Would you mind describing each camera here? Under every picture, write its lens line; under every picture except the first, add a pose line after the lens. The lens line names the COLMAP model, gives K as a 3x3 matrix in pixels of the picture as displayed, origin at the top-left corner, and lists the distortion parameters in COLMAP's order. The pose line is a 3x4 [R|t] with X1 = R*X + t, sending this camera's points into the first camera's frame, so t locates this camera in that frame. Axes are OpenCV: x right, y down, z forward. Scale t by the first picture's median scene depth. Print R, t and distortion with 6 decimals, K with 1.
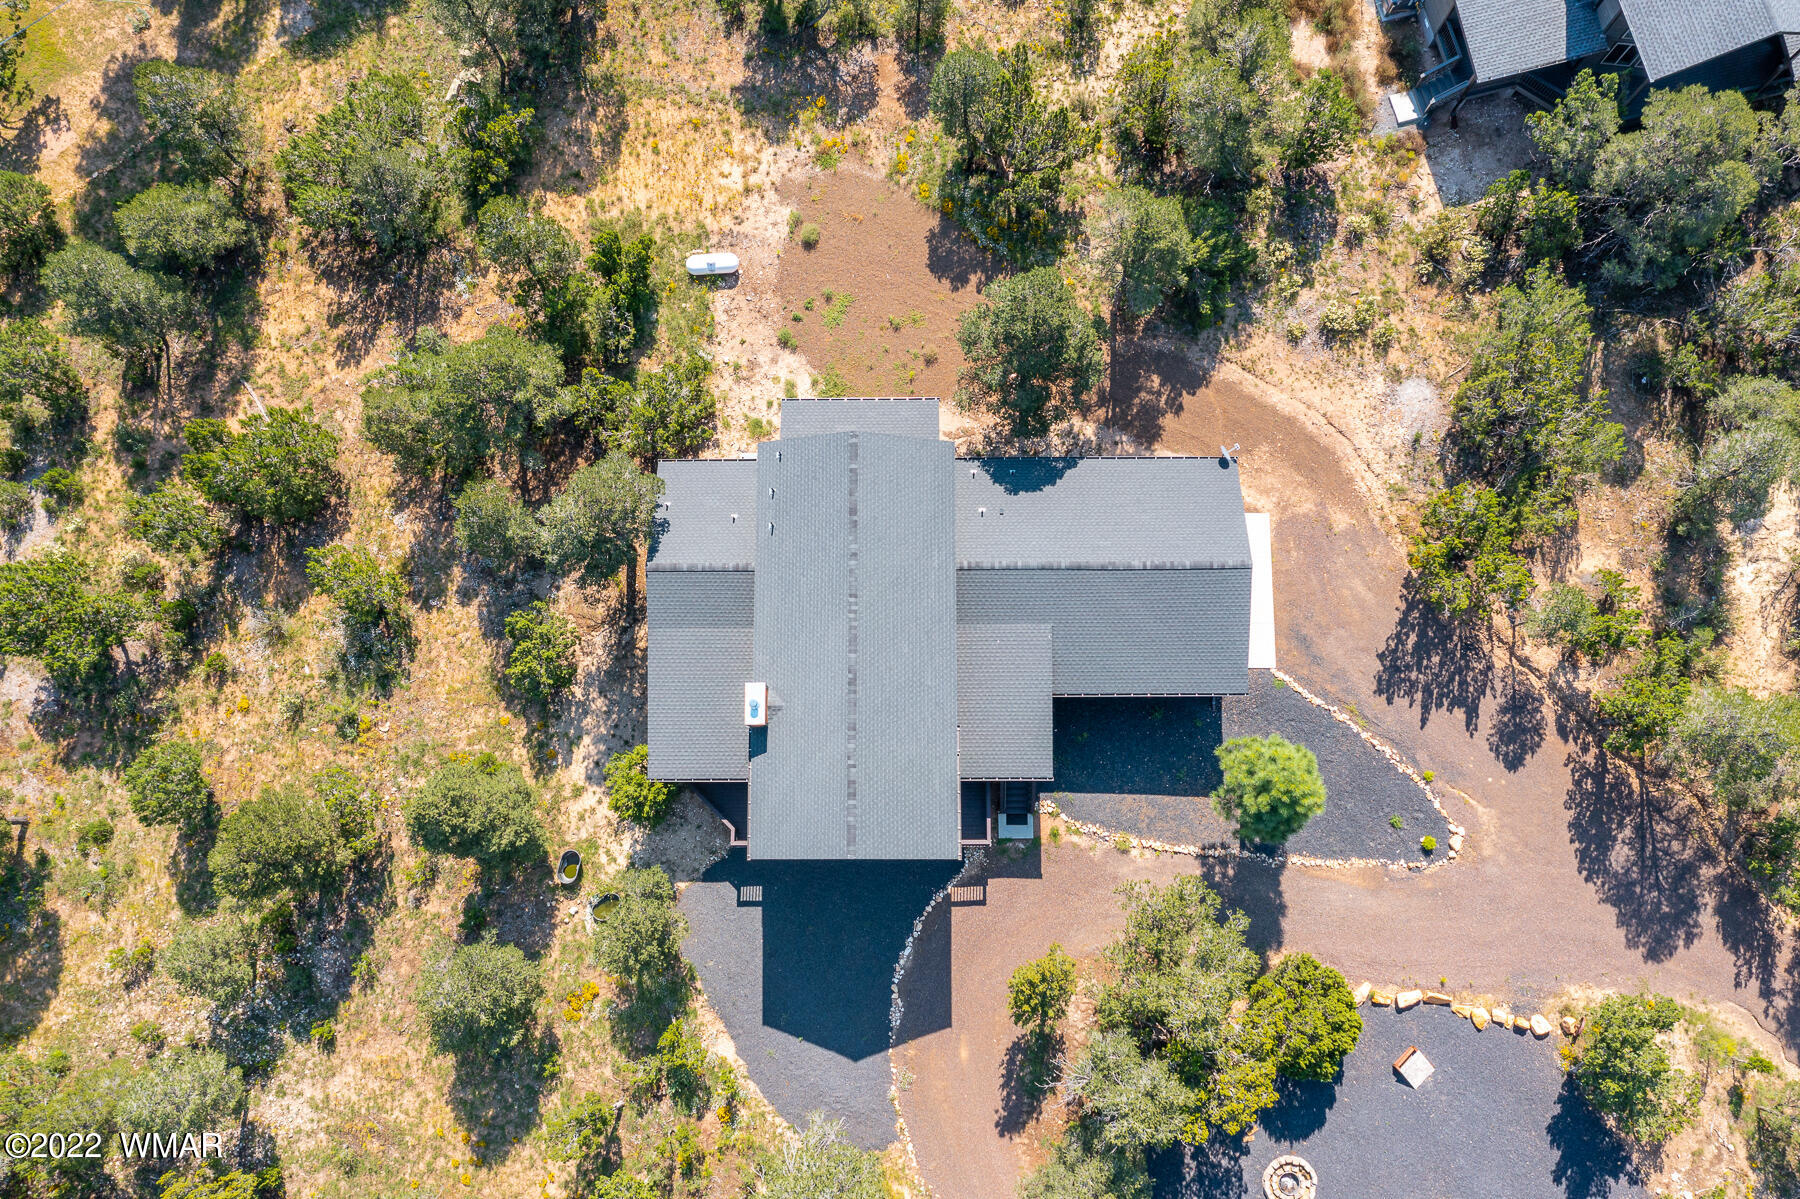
lens RADIAL K [[1395.8, 0, 896.7], [0, 1395.8, 558.5], [0, 0, 1]] dist [-0.010502, -0.000345]
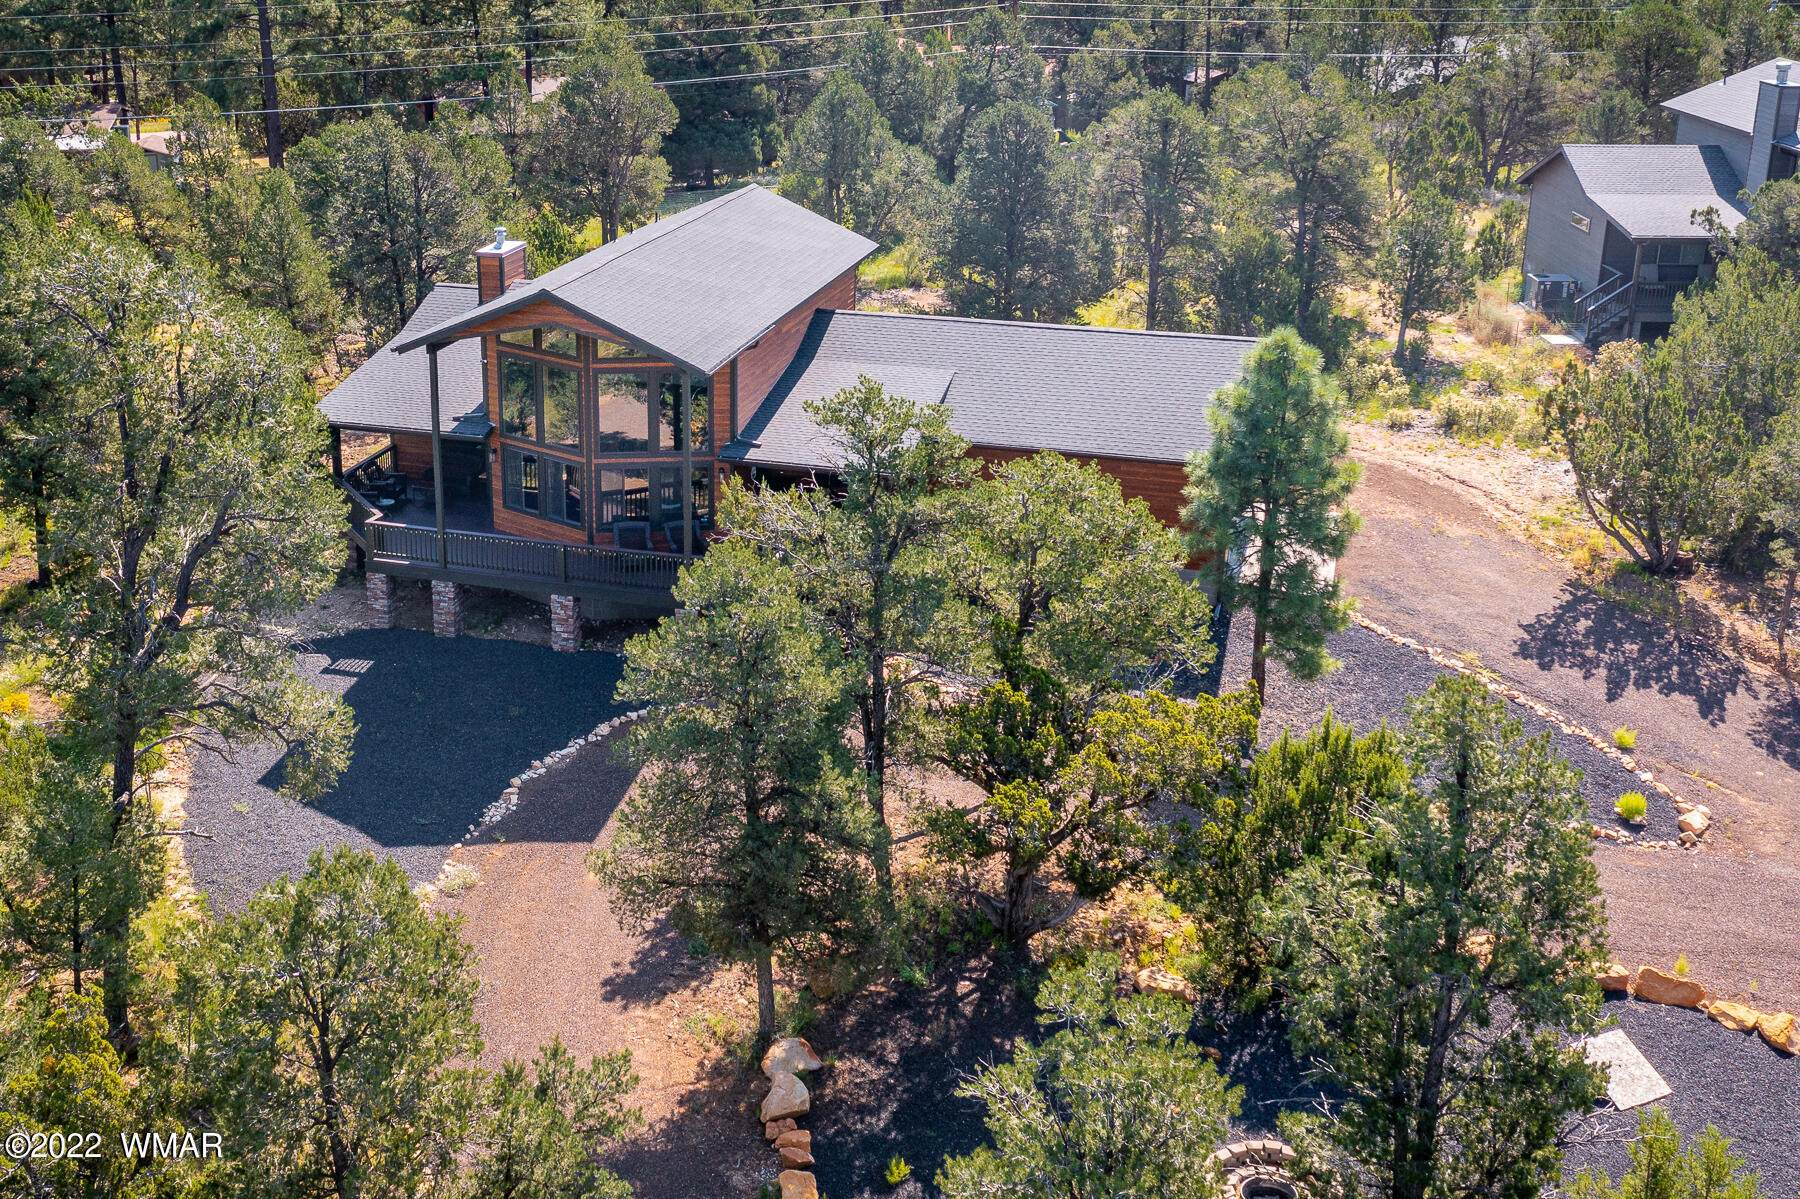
lens RADIAL K [[1989.3, 0, 693.7], [0, 1989.3, 533.9], [0, 0, 1]] dist [-0.020344, 0.016177]
pose [[0.945224, 0.121635, -0.302912, 0.266997], [-0.323232, 0.478180, -0.816618, 0.828689], [0.045517, 0.869798, 0.491304, 0.552963]]
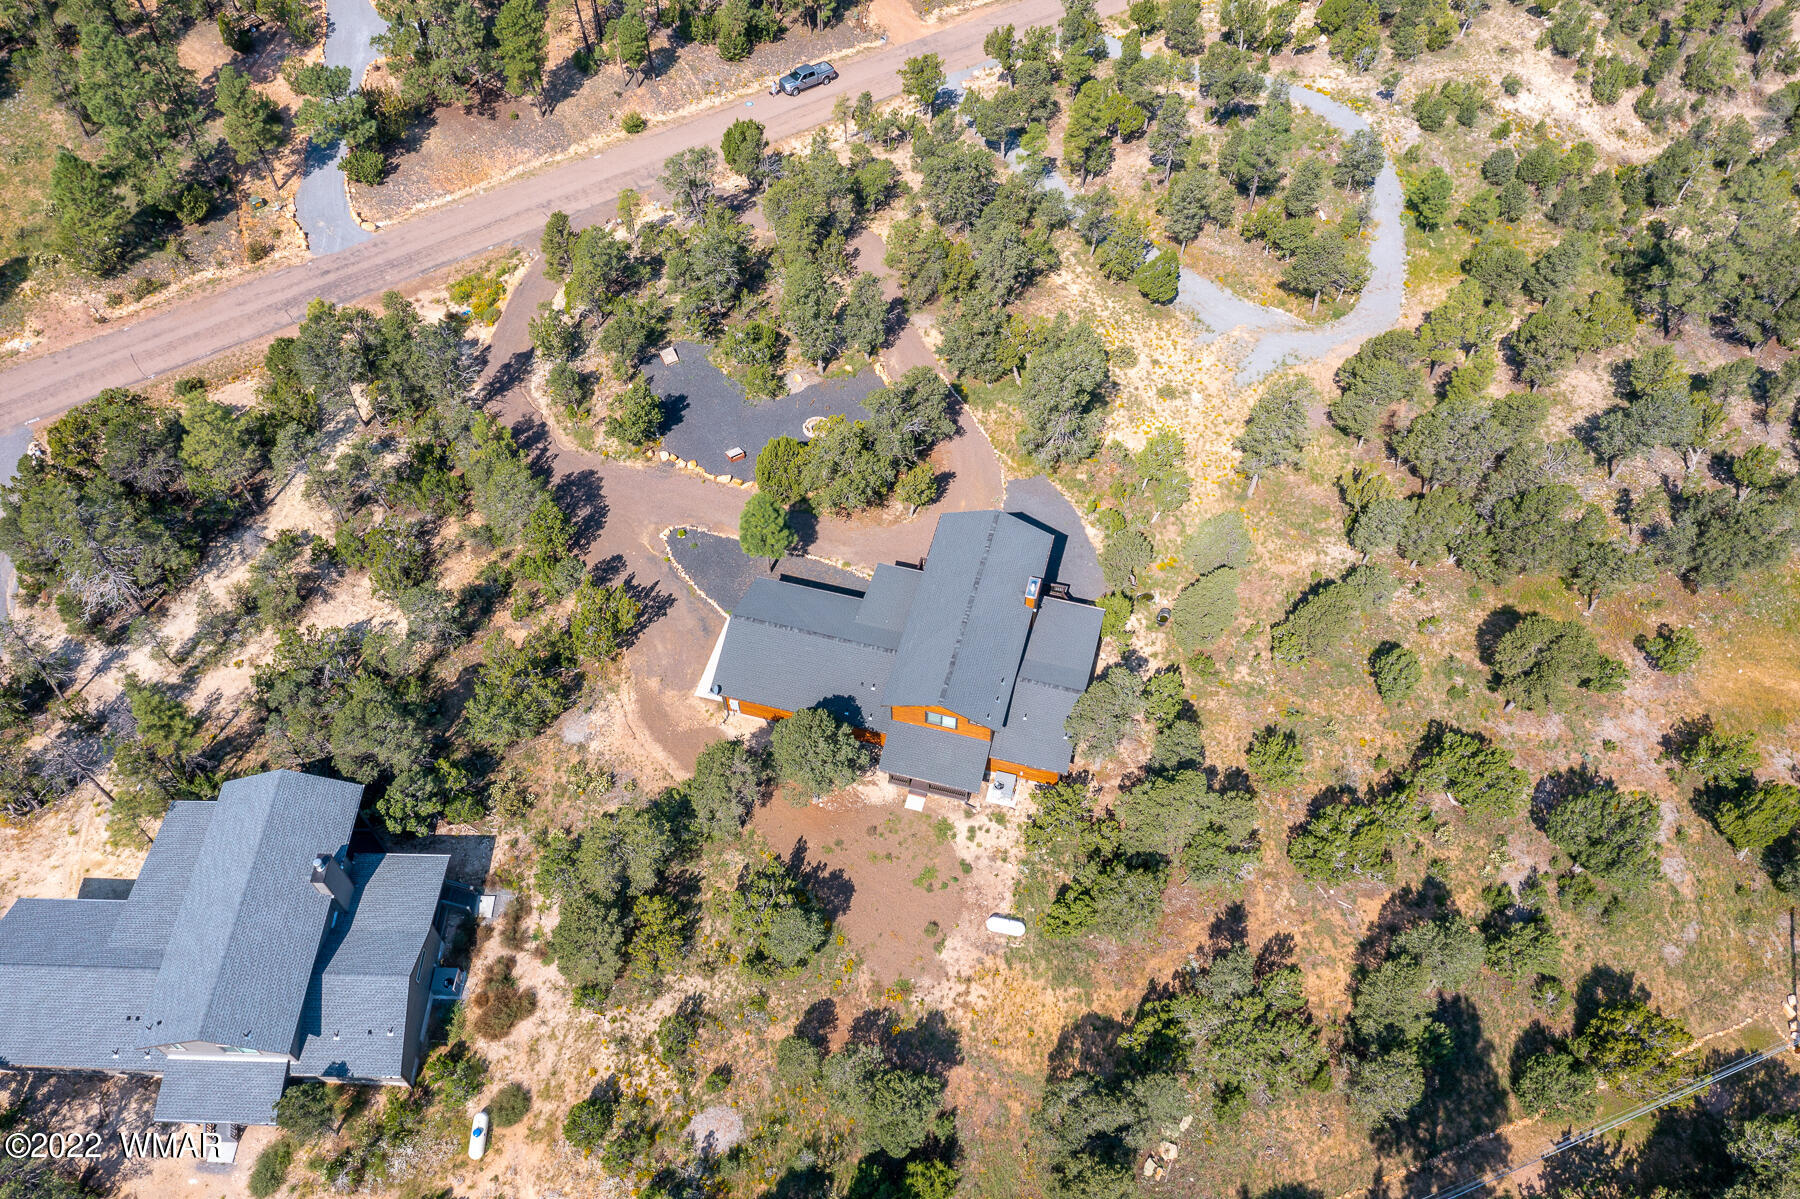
lens RADIAL K [[1413.9, 0, 896.6], [0, 1413.9, 586.7], [0, 0, 1]] dist [-0.013631, 0.000518]
pose [[-0.963588, -0.192959, 0.185109, -0.229242], [0.266923, -0.653145, 0.708629, -1.039677], [-0.015834, 0.732236, 0.680867, -0.185125]]
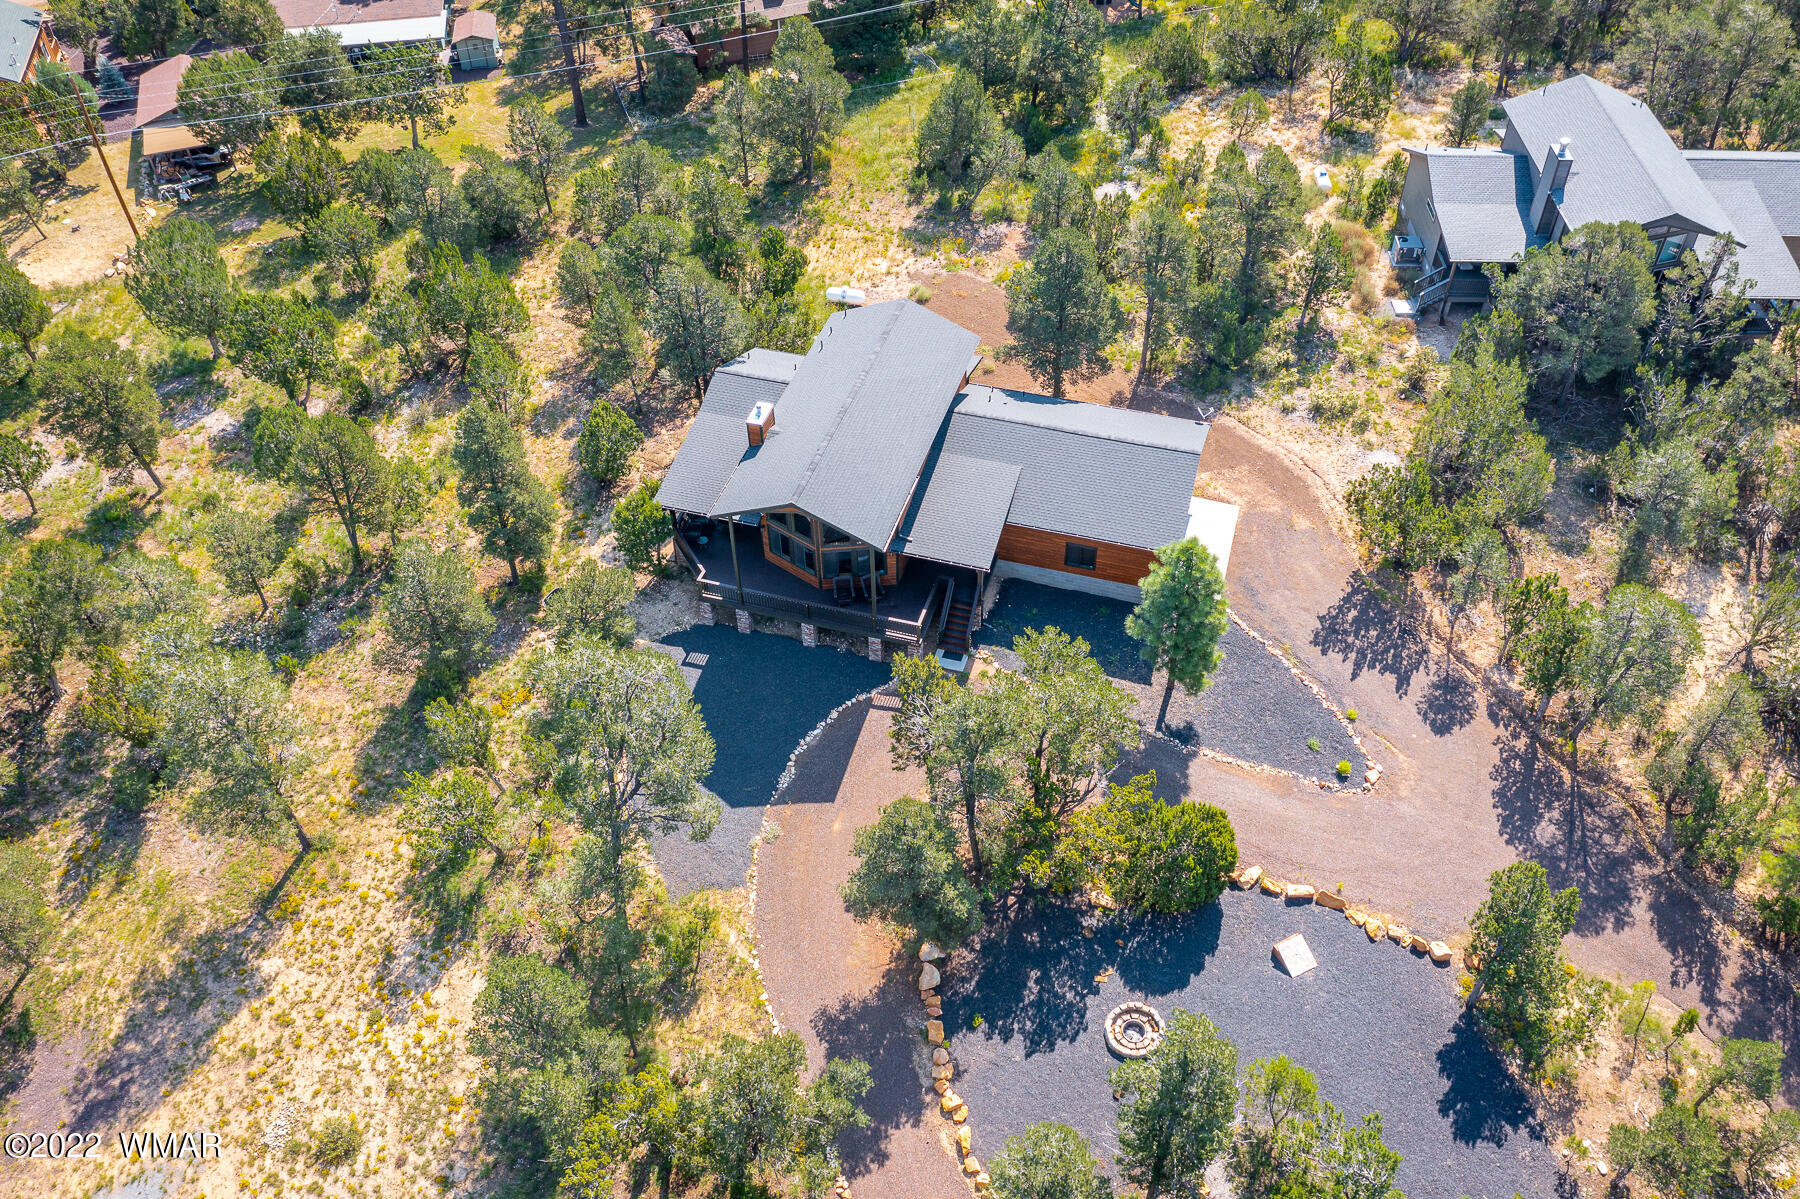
lens RADIAL K [[1413.9, 0, 896.6], [0, 1413.9, 586.7], [0, 0, 1]] dist [-0.013631, 0.000518]
pose [[0.955474, 0.210159, -0.207131, 0.255811], [-0.290794, 0.789787, -0.540070, 0.735679], [0.050089, 0.576255, 0.815733, 0.082160]]
